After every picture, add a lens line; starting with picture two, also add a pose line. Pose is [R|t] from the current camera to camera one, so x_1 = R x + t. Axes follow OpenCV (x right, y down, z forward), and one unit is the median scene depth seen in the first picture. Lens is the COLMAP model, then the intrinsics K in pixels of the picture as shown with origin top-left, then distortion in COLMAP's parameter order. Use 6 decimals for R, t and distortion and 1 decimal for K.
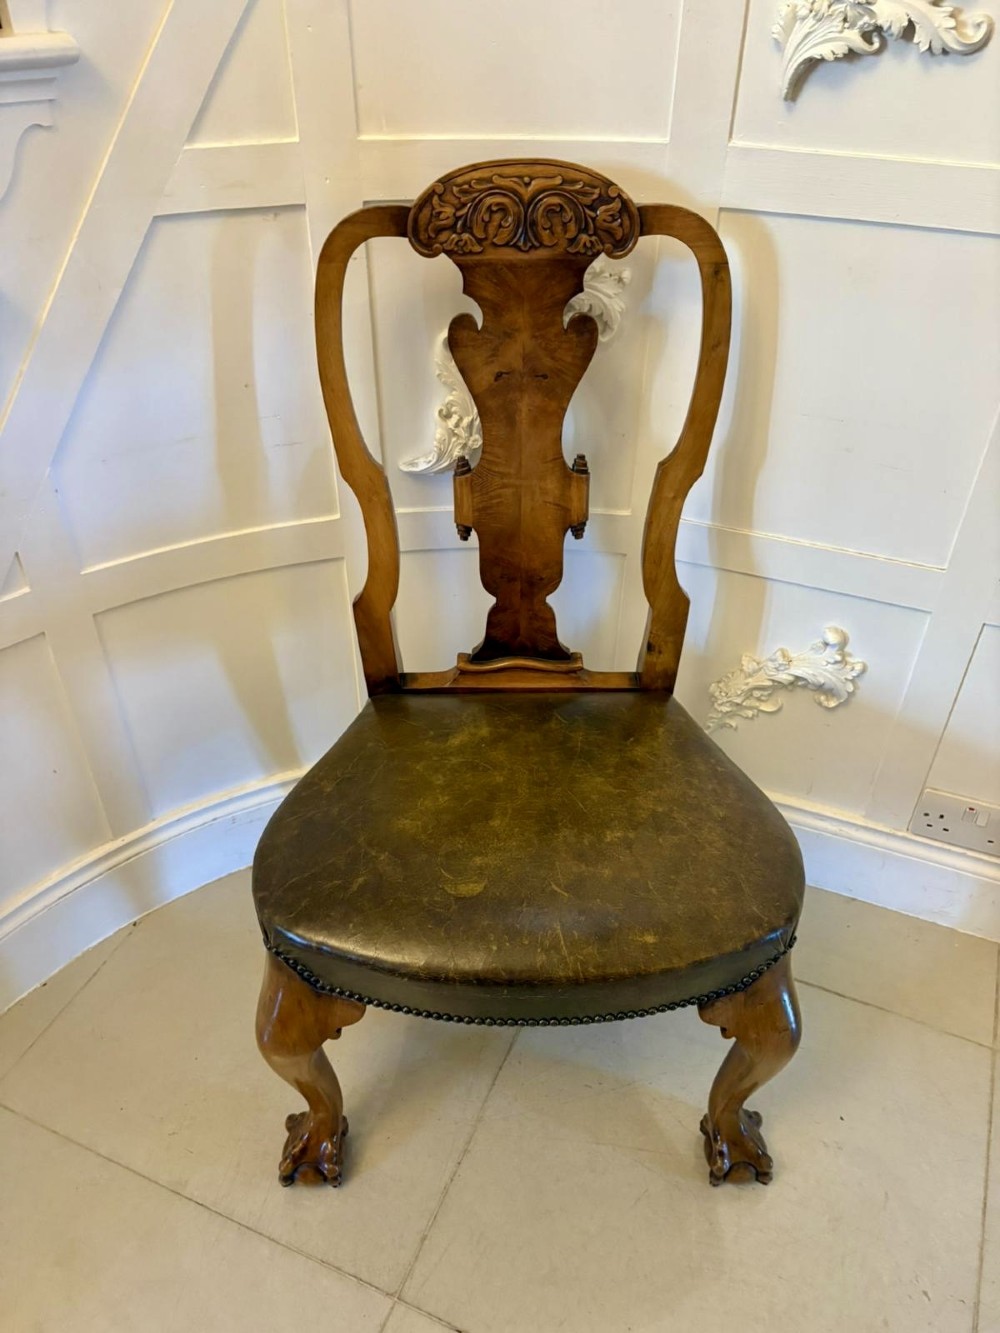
lens RADIAL K [[1010.3, 0, 496.3], [0, 1010.3, 676.5], [0, 0, 1]] dist [0.041220, -0.044265]
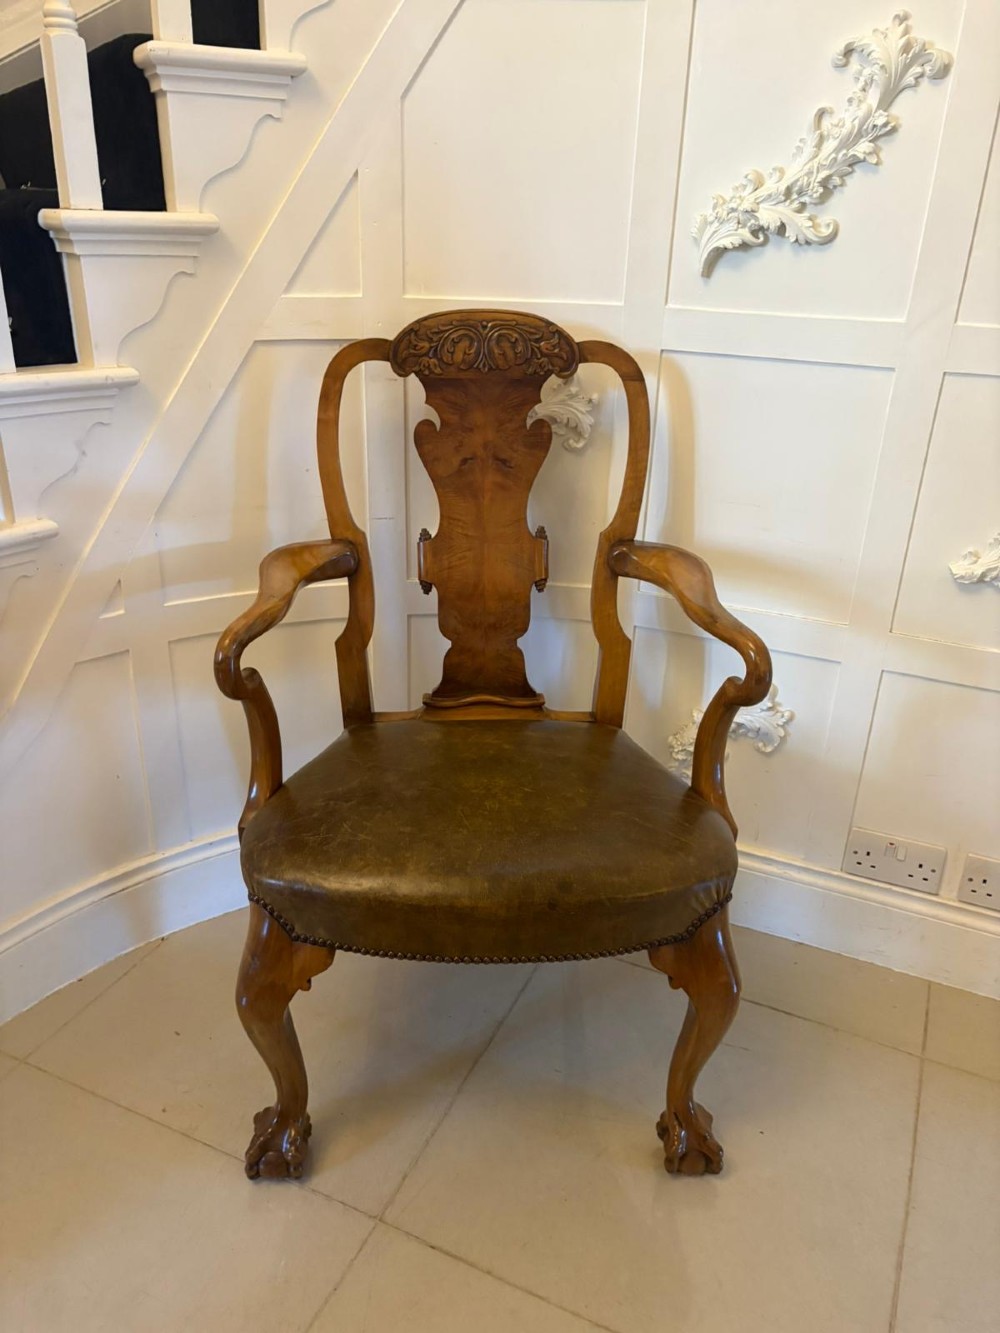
lens RADIAL K [[1010.3, 0, 496.3], [0, 1010.3, 676.5], [0, 0, 1]] dist [0.041220, -0.044265]
pose [[0.999417, 0.032791, -0.009555, 0.023347], [-0.034127, 0.970014, -0.240640, 0.313315], [0.001378, 0.240826, 0.970567, -0.236683]]
